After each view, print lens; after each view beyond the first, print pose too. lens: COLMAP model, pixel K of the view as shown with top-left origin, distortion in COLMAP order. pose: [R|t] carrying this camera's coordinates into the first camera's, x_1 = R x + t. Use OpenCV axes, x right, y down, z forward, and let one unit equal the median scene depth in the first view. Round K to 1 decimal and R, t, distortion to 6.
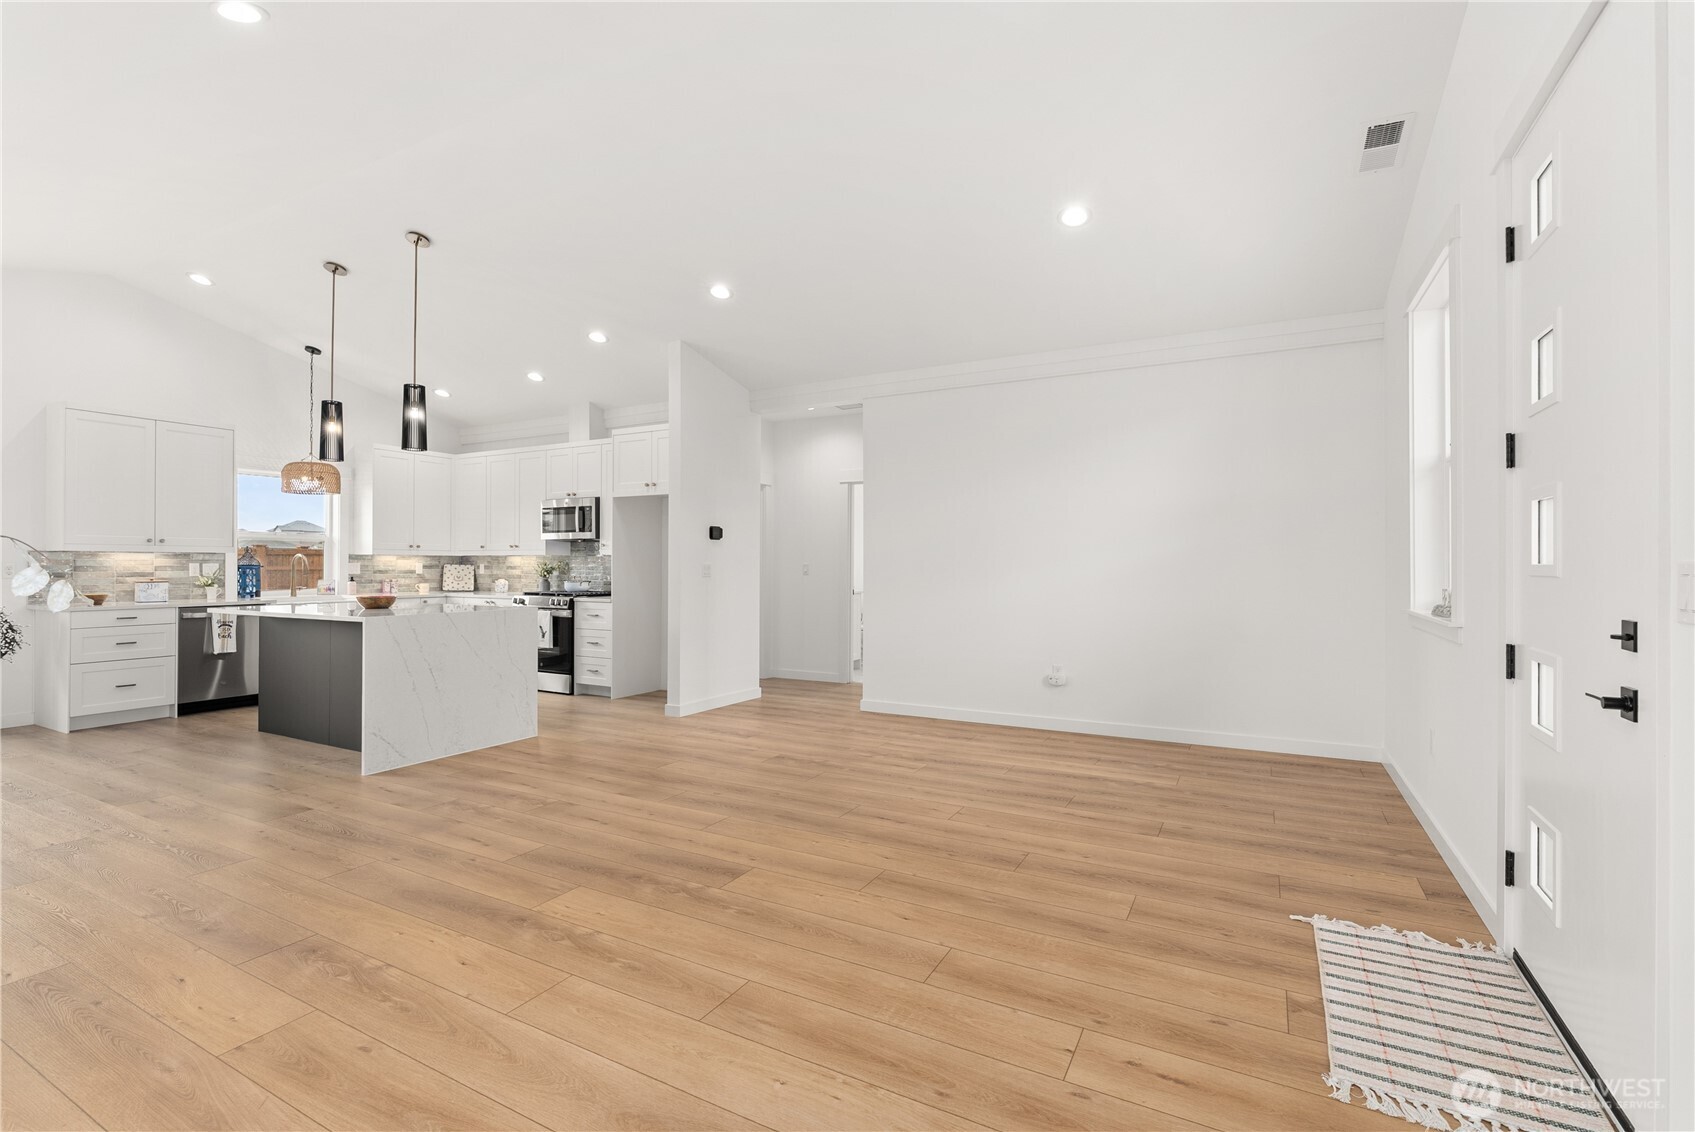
lens RADIAL K [[768.4, 0, 843.1], [0, 768.4, 564.5], [0, 0, 1]] dist [-0.007949, 0.003973]
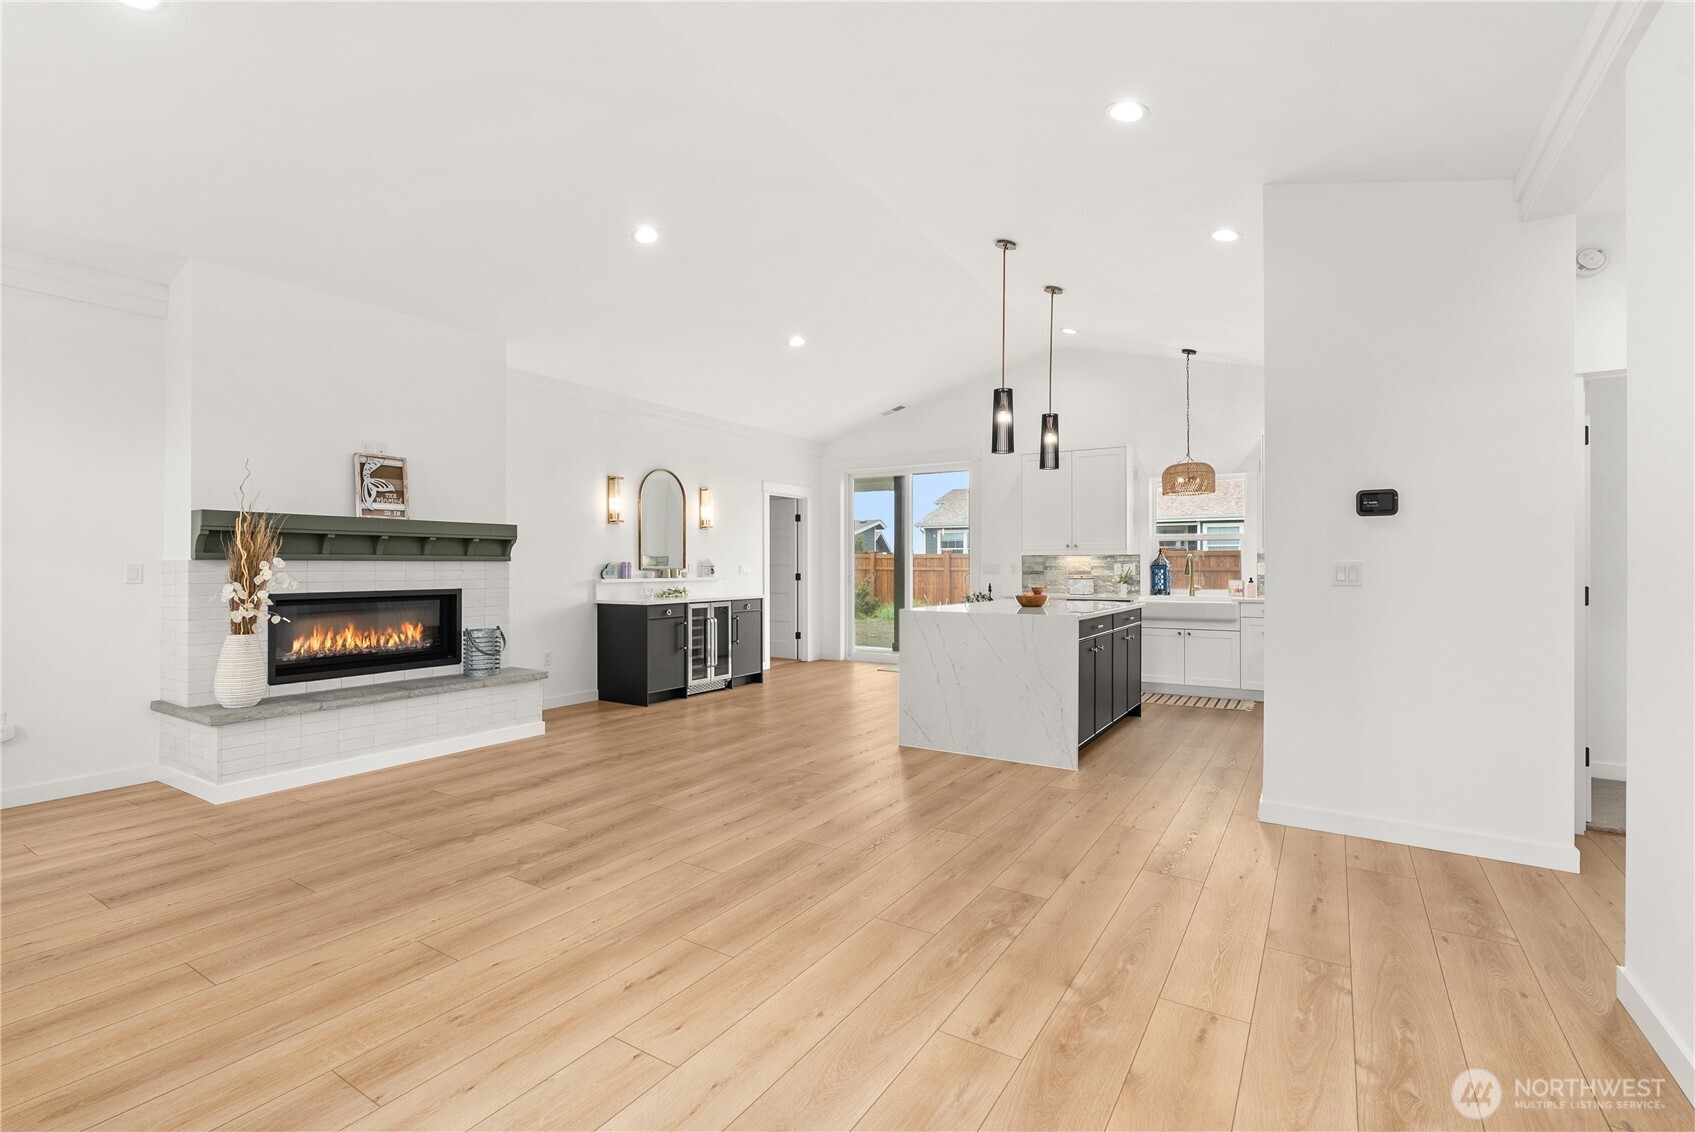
lens RADIAL K [[768.4, 0, 847.3], [0, 768.4, 563.3], [0, 0, 1]] dist [-0.007949, 0.003973]
pose [[-0.065972, -0.003763, -0.997814, 0.405965], [0.001318, 0.999992, -0.003858, 0.001767], [0.997821, -0.001569, -0.065966, 0.734053]]
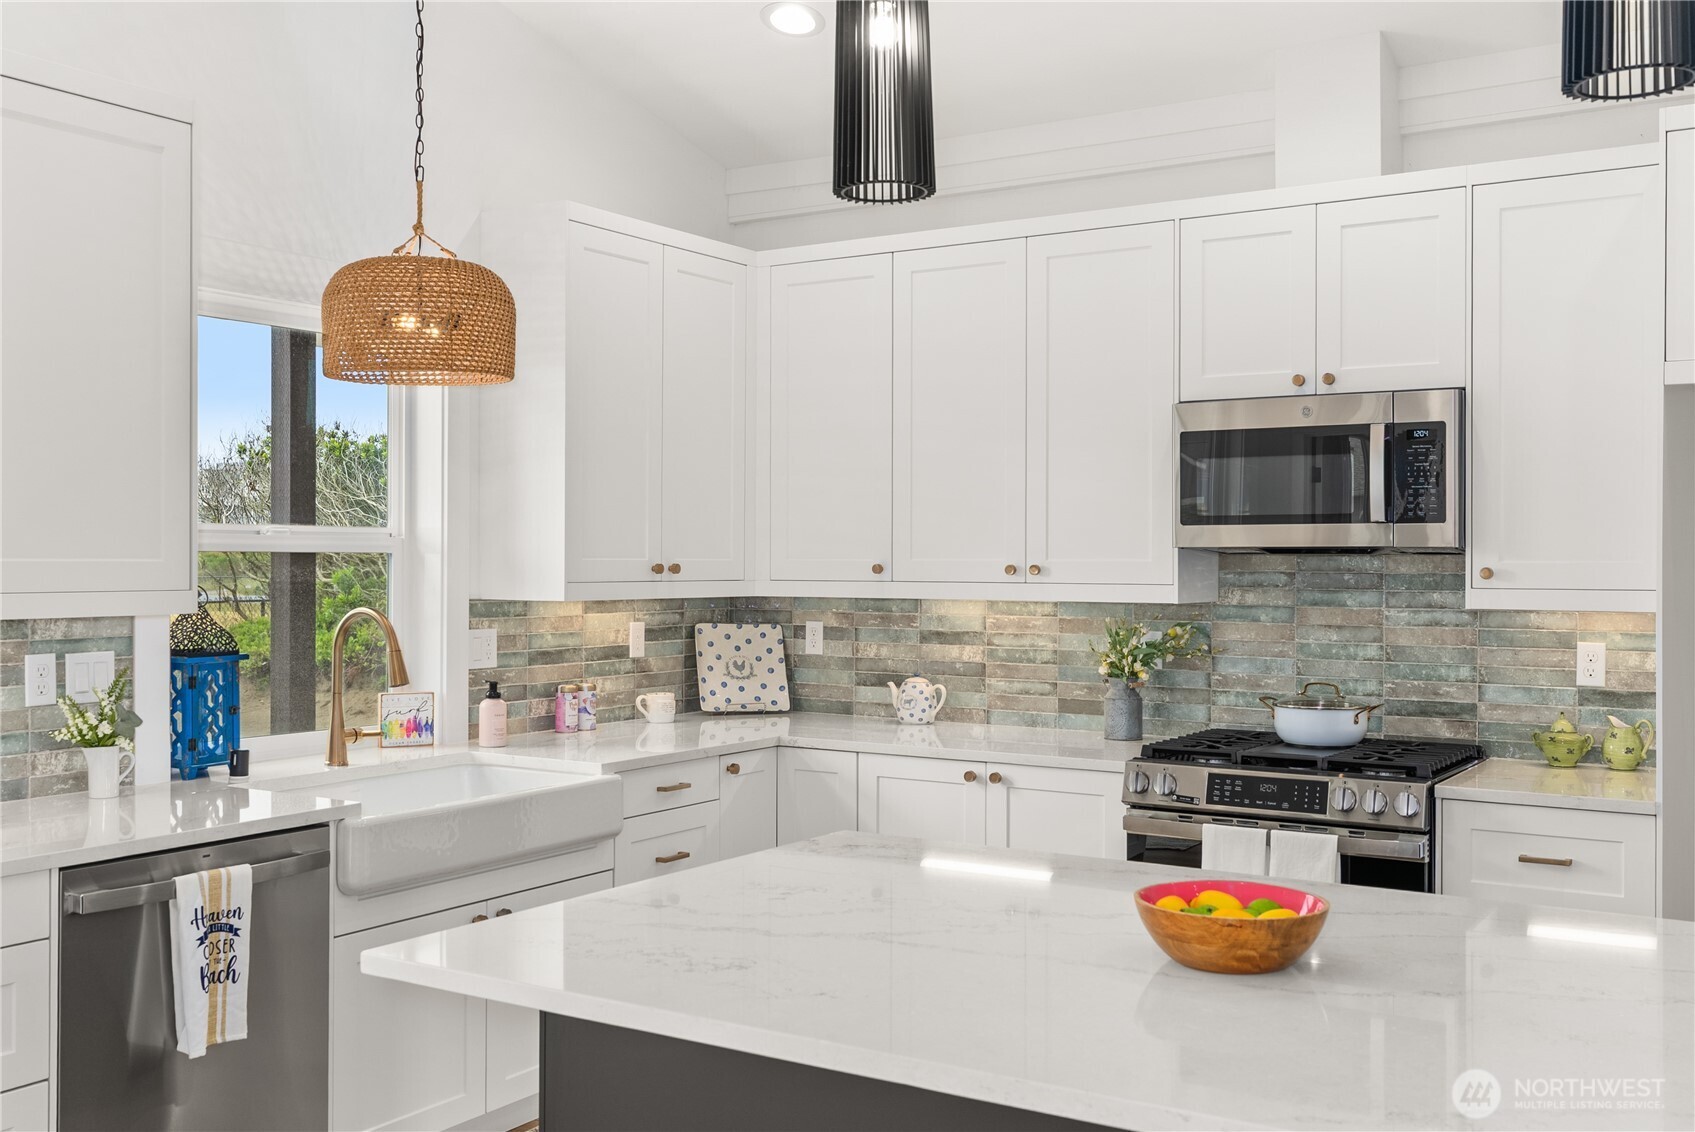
lens RADIAL K [[1635.4, 0, 830.5], [0, 1635.4, 556.9], [0, 0, 1]] dist [-0.007992, 0.000000]
pose [[0.997141, -0.001779, -0.075538, -0.606374], [0.001685, 0.999998, -0.001309, -0.036564], [0.075540, 0.001178, 0.997142, 0.534120]]
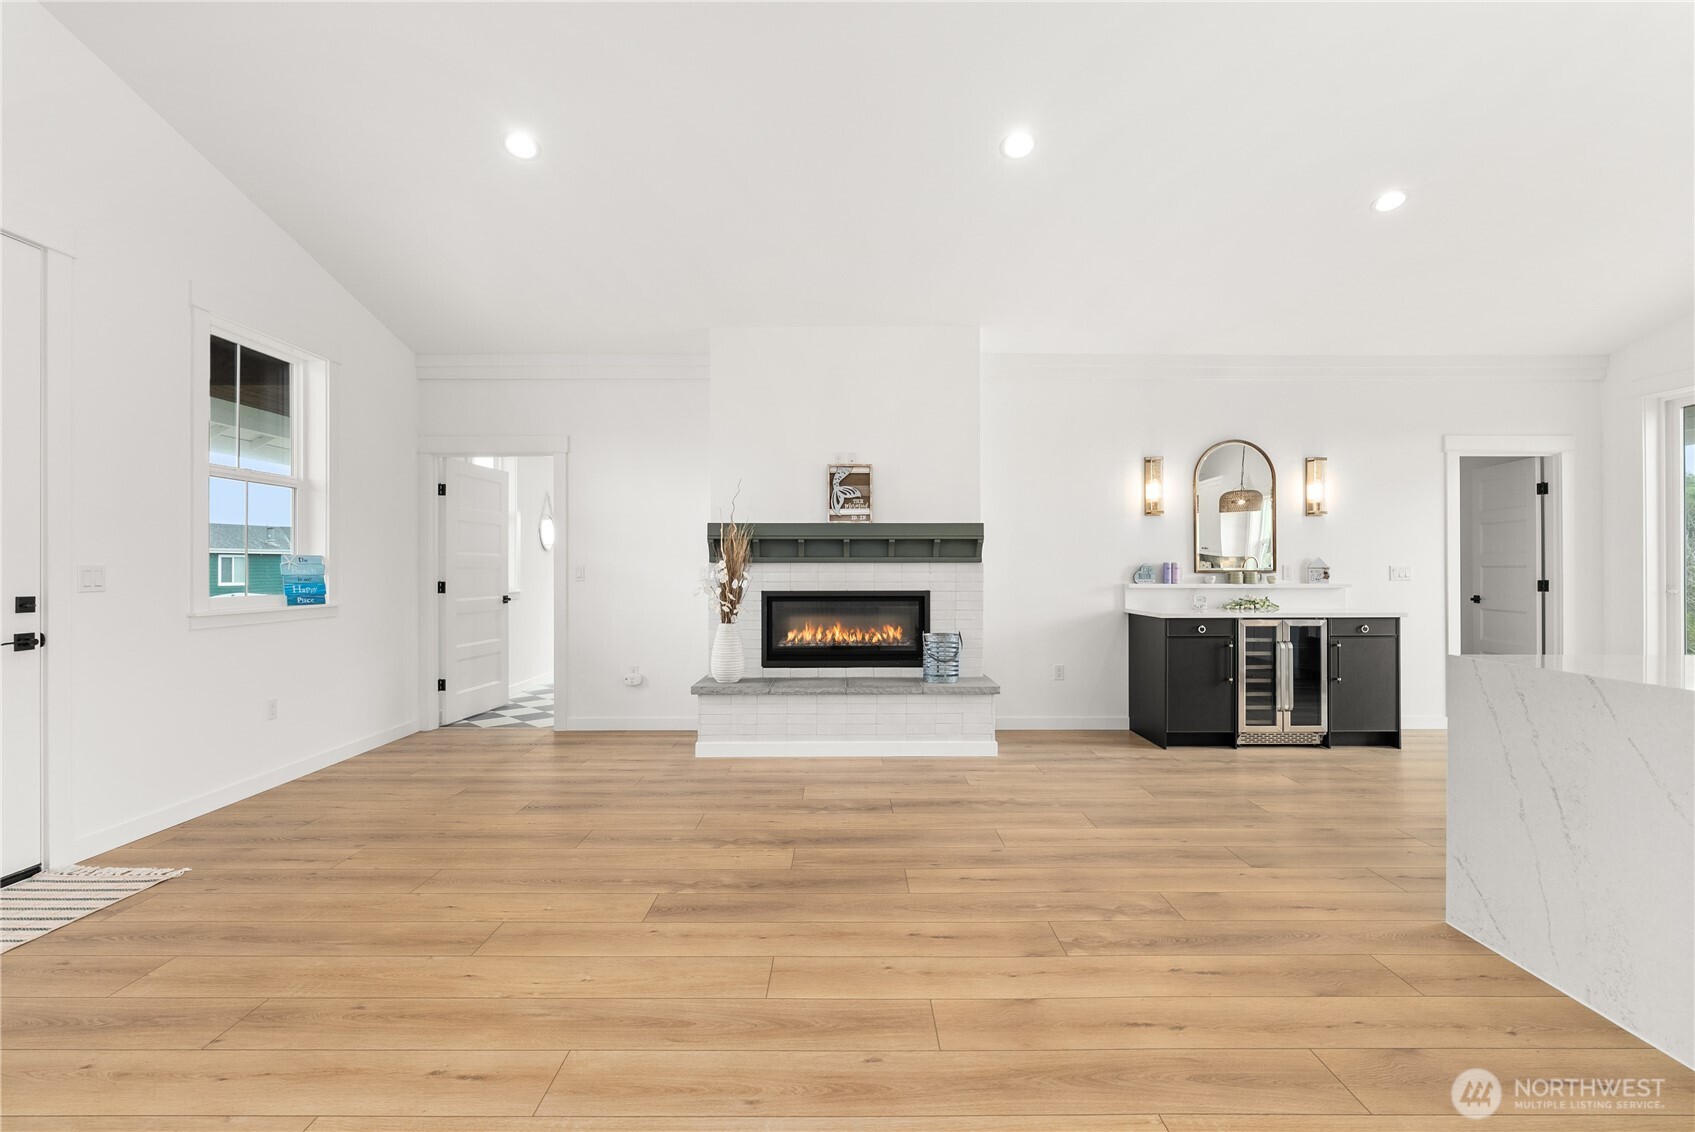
lens RADIAL K [[768.4, 0, 843.5], [0, 768.4, 567.2], [0, 0, 1]] dist [-0.007949, 0.003973]
pose [[-0.877508, -0.000807, -0.479561, 0.049288], [0.000448, 0.999997, -0.002502, 0.002438], [0.479562, -0.002410, -0.877505, 0.951115]]
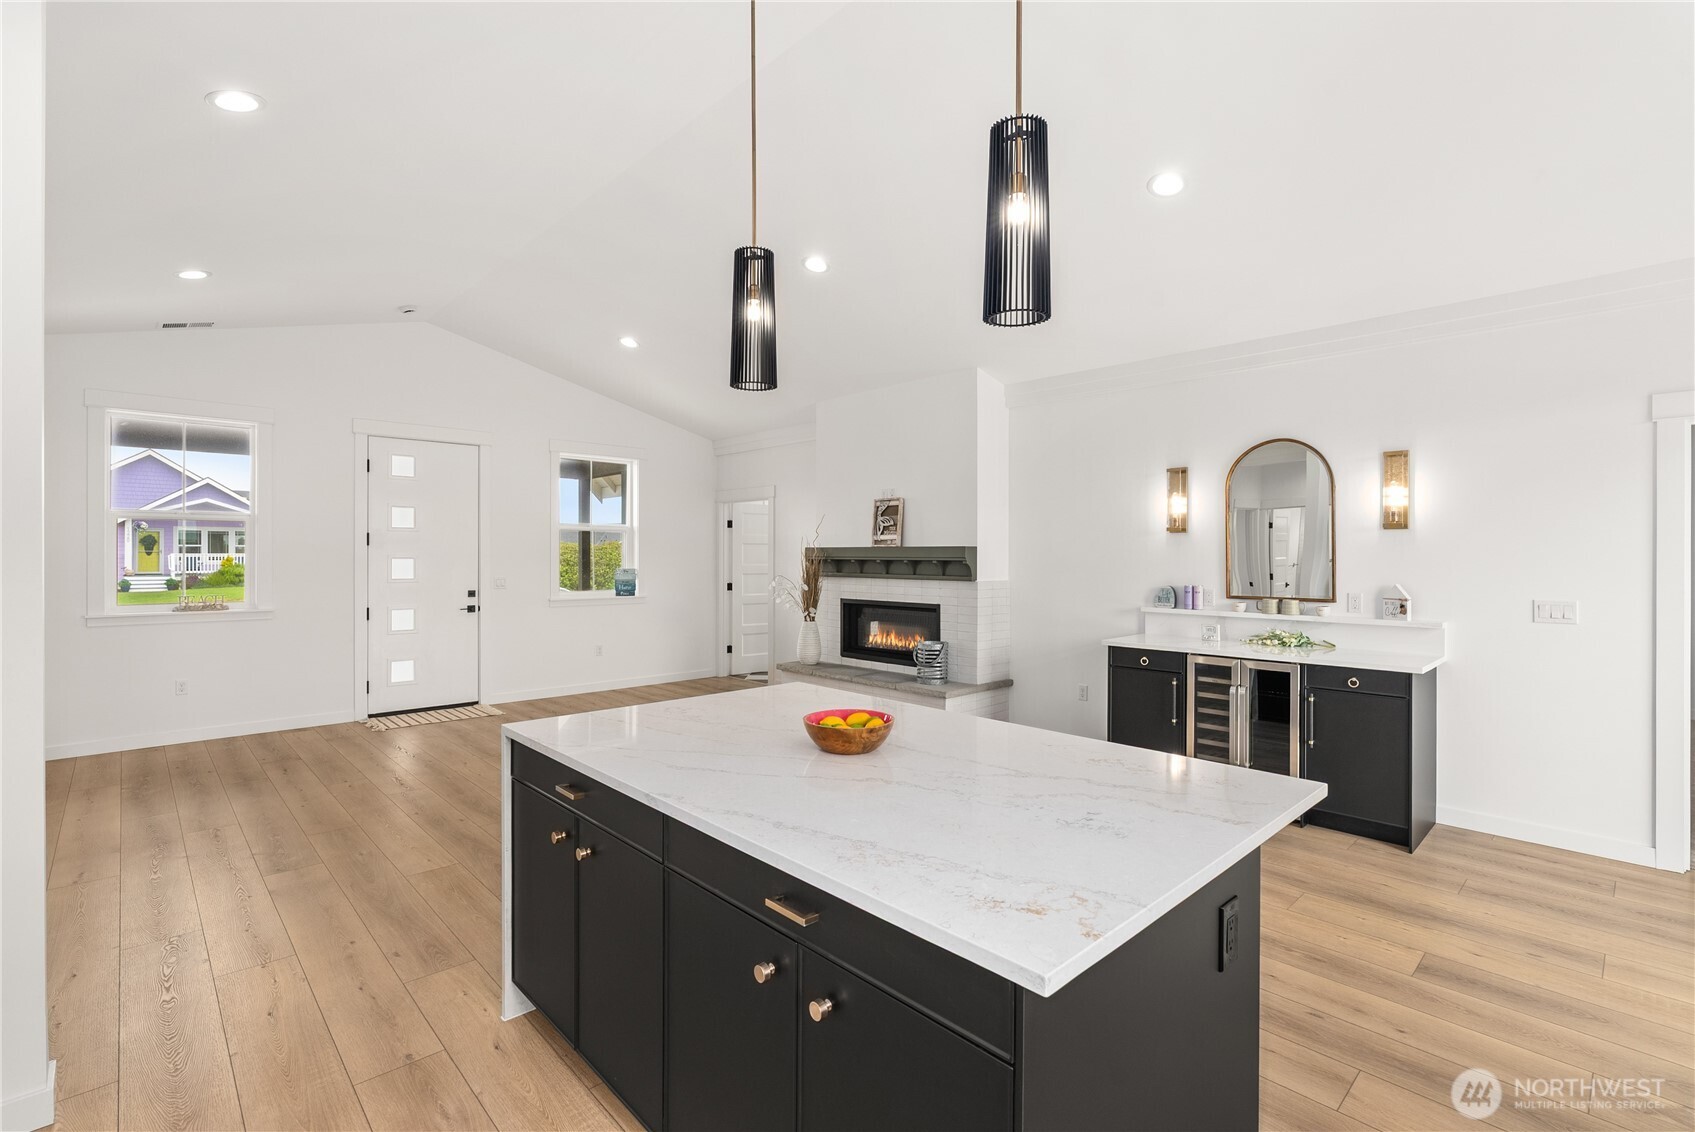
lens RADIAL K [[768.4, 0, 843.5], [0, 768.4, 559.4], [0, 0, 1]] dist [-0.007949, 0.003973]
pose [[-0.950757, -0.005061, 0.309897, -0.654267], [-0.003790, 0.999982, 0.004702, -0.036765], [-0.309915, 0.003296, -0.950759, 1.231668]]
